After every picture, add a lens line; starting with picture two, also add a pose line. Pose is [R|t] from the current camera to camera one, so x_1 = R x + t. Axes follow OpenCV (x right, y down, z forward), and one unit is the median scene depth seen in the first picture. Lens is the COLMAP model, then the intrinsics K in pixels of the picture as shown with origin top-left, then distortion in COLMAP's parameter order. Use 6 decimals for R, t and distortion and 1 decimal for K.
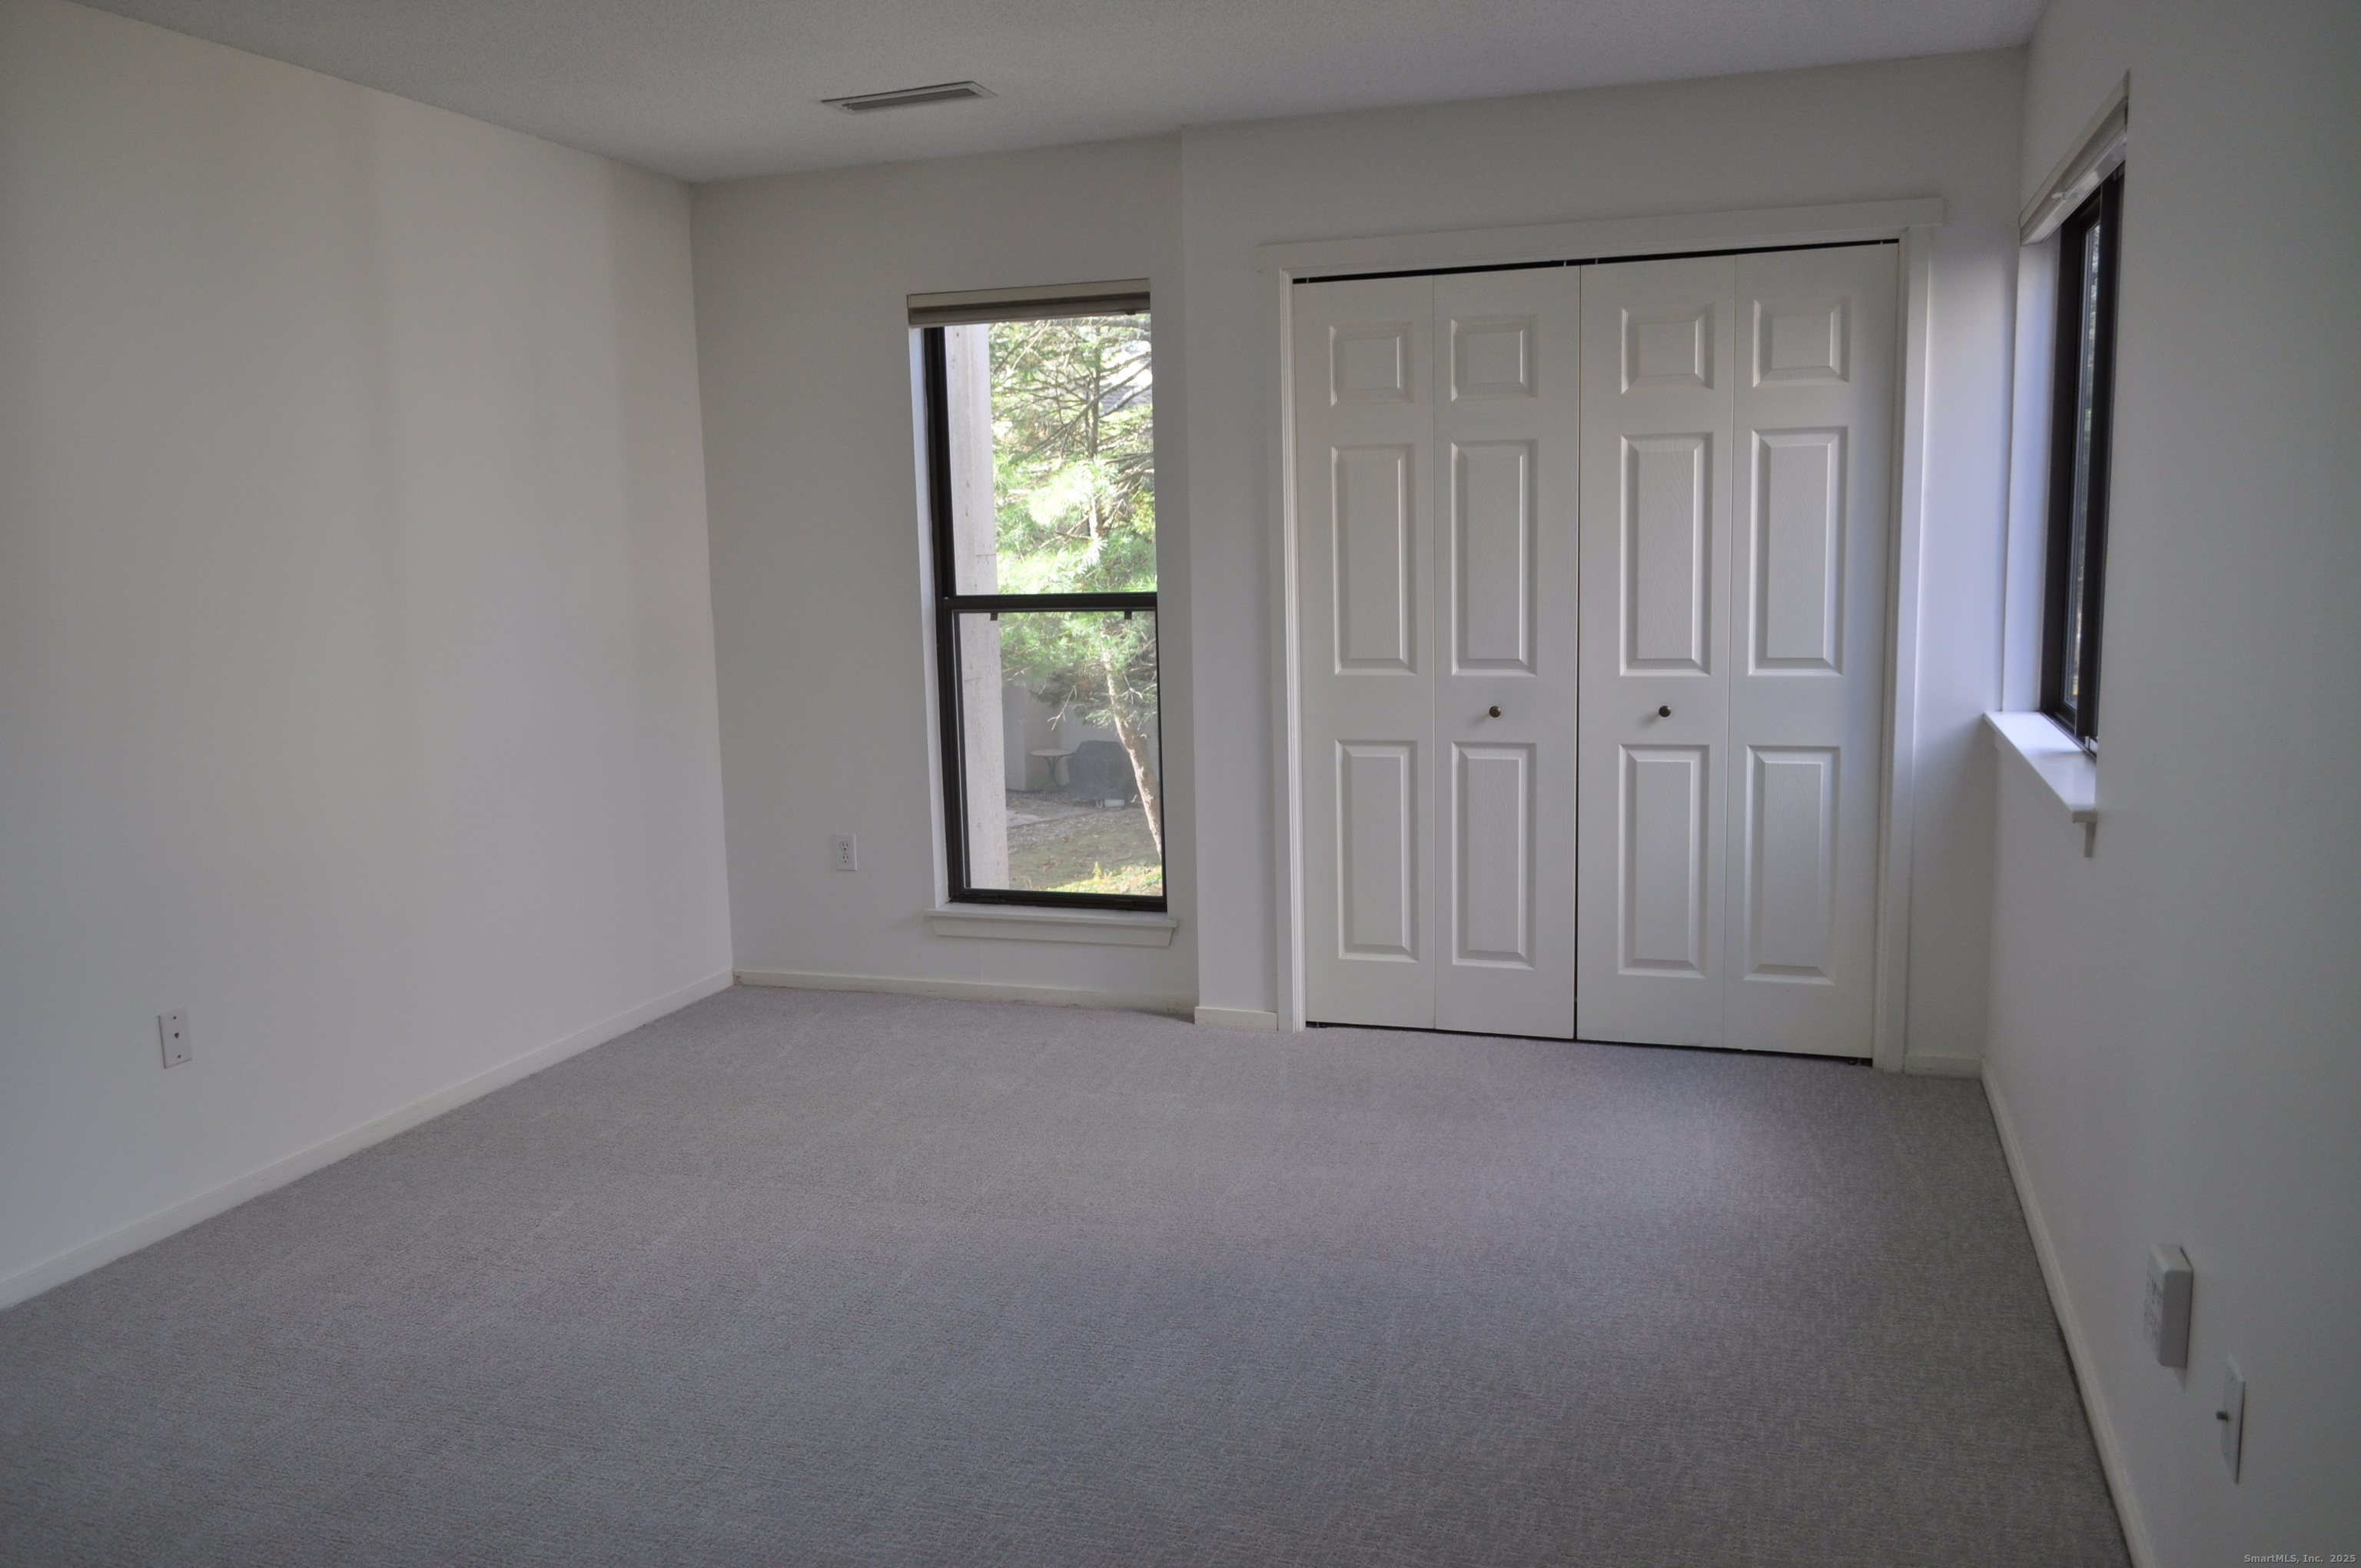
lens RADIAL K [[1830.4, 0, 1178.0], [0, 1830.4, 794.4], [0, 0, 1]] dist [-0.008552, -0.001021]
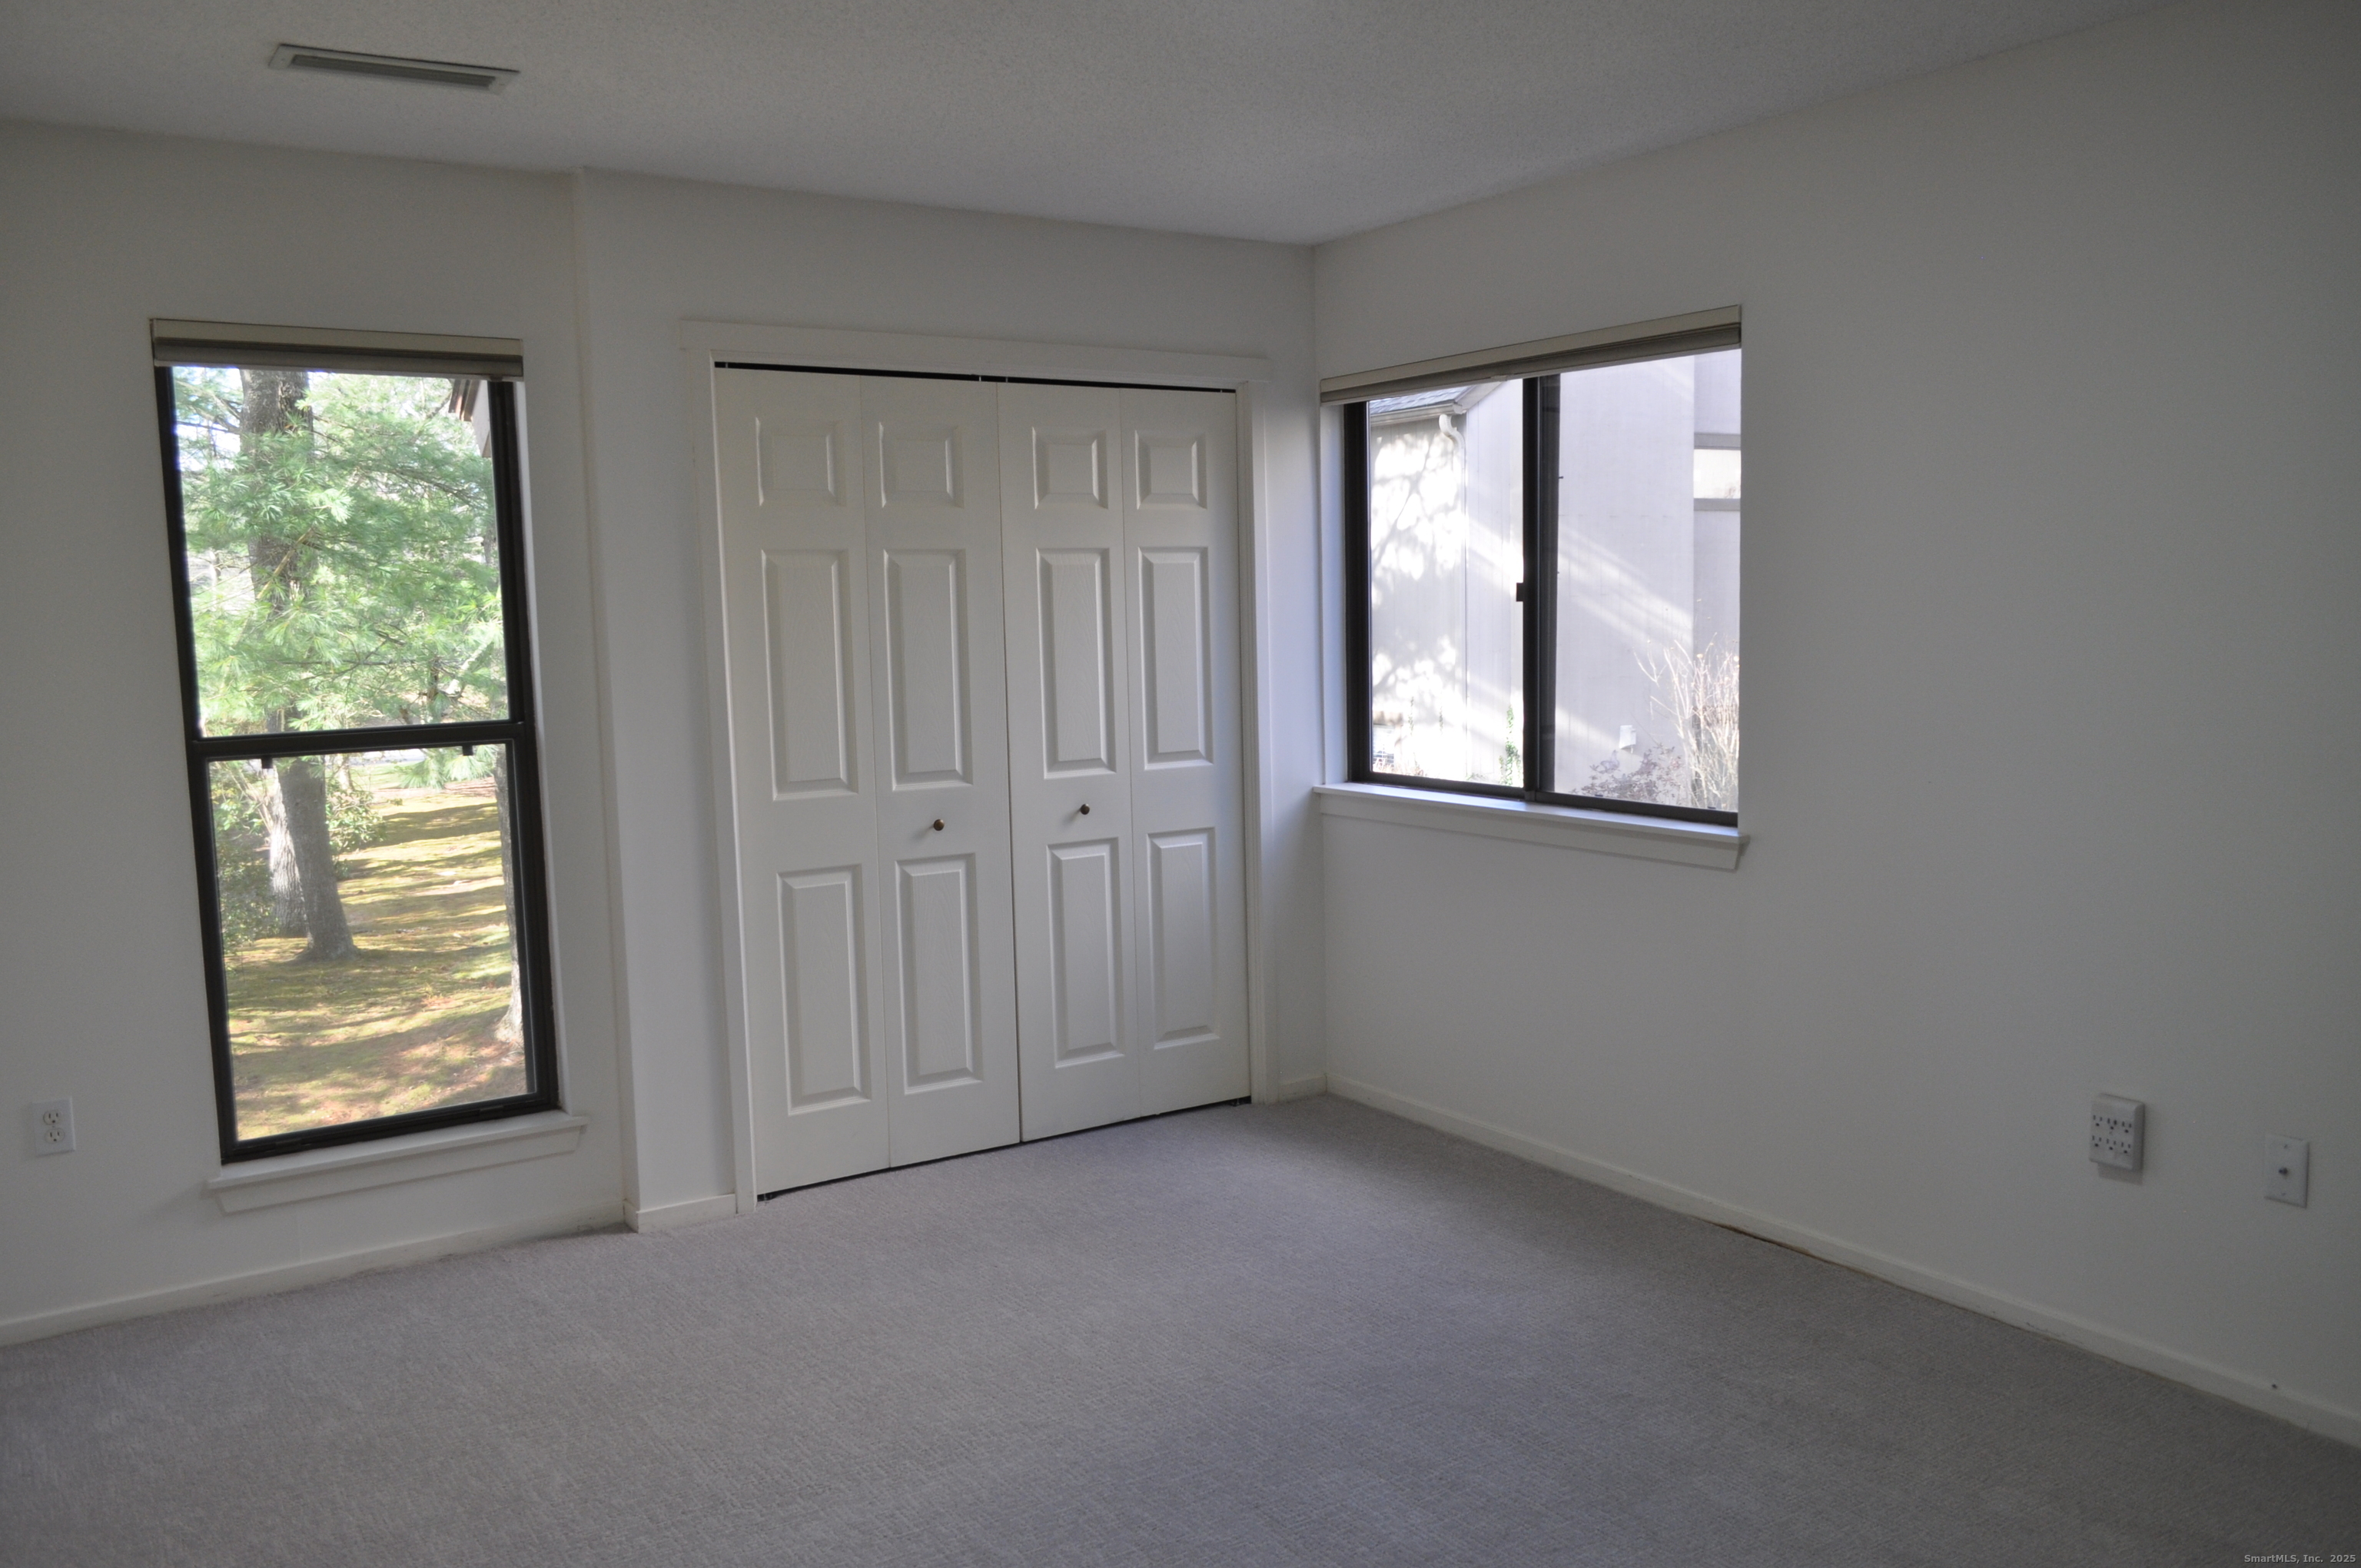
lens RADIAL K [[1830.4, 0, 1178.0], [0, 1830.4, 794.4], [0, 0, 1]] dist [-0.008552, -0.001021]
pose [[0.617510, -0.071789, 0.783280, -0.514587], [0.123899, 0.992272, -0.006734, -0.039265], [-0.776744, 0.101205, 0.621632, 0.295197]]
